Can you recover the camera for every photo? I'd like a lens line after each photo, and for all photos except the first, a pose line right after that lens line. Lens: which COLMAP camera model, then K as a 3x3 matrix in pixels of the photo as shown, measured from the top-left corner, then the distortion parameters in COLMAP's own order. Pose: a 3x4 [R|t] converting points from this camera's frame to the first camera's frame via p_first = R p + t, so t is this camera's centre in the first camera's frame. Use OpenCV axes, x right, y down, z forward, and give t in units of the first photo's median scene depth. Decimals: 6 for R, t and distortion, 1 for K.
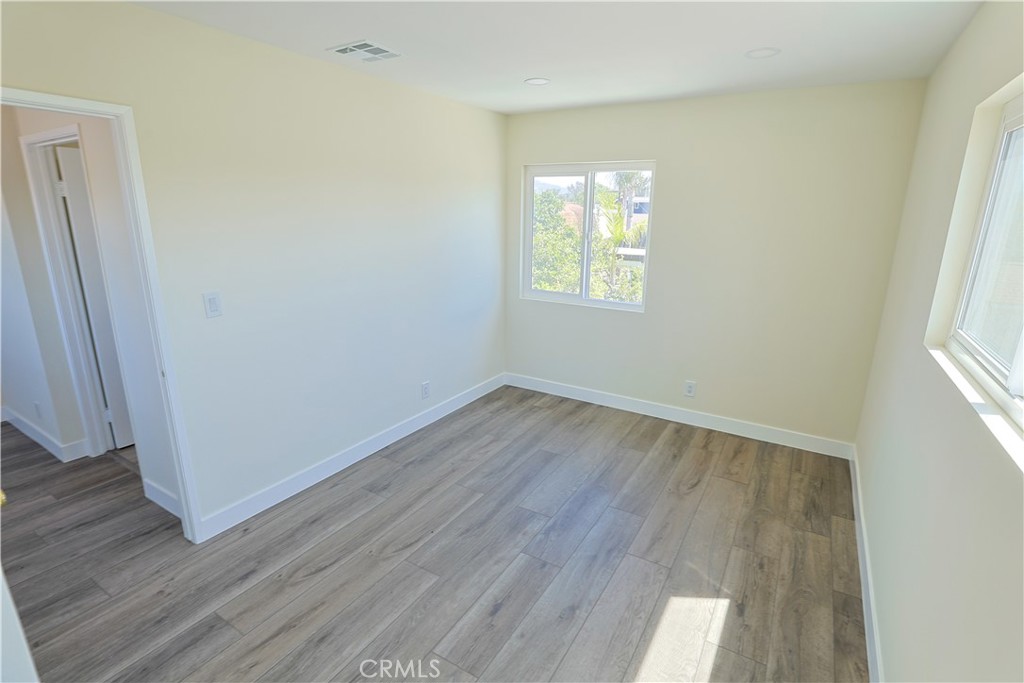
lens RADIAL K [[494.1, 0, 515.2], [0, 494.1, 343.4], [0, 0, 1]] dist [-0.037851, 0.008758]
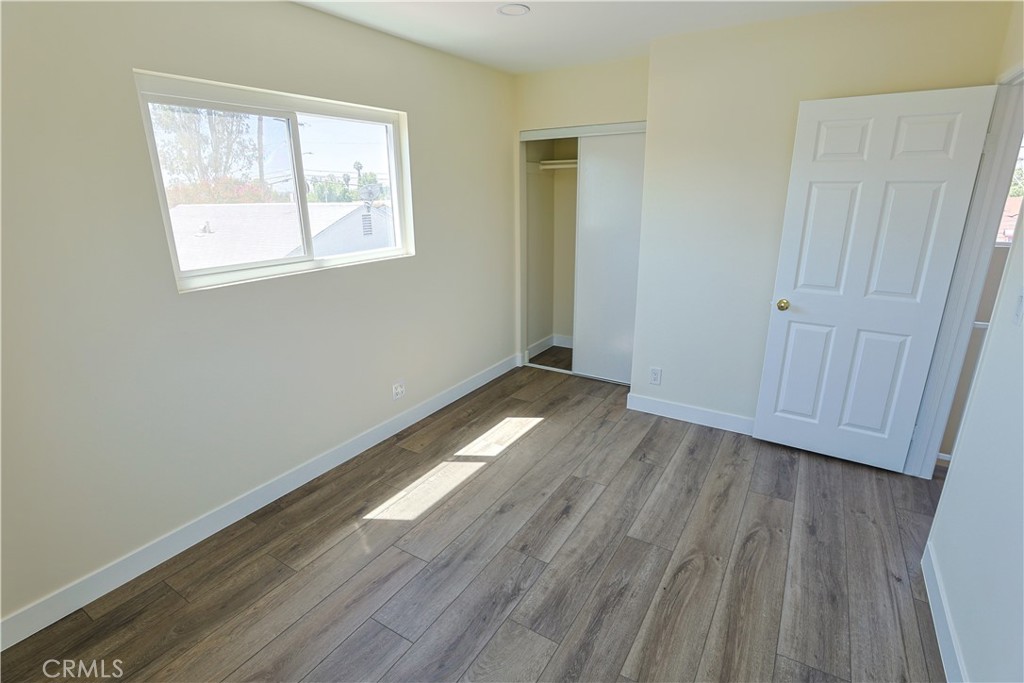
lens RADIAL K [[494.1, 0, 509.1], [0, 494.1, 342.8], [0, 0, 1]] dist [-0.037851, 0.008758]
pose [[-0.999769, -0.007240, 0.020223, 0.070792], [0.004610, 0.847227, 0.531211, -0.393133], [-0.020980, 0.531182, -0.846998, 1.610434]]
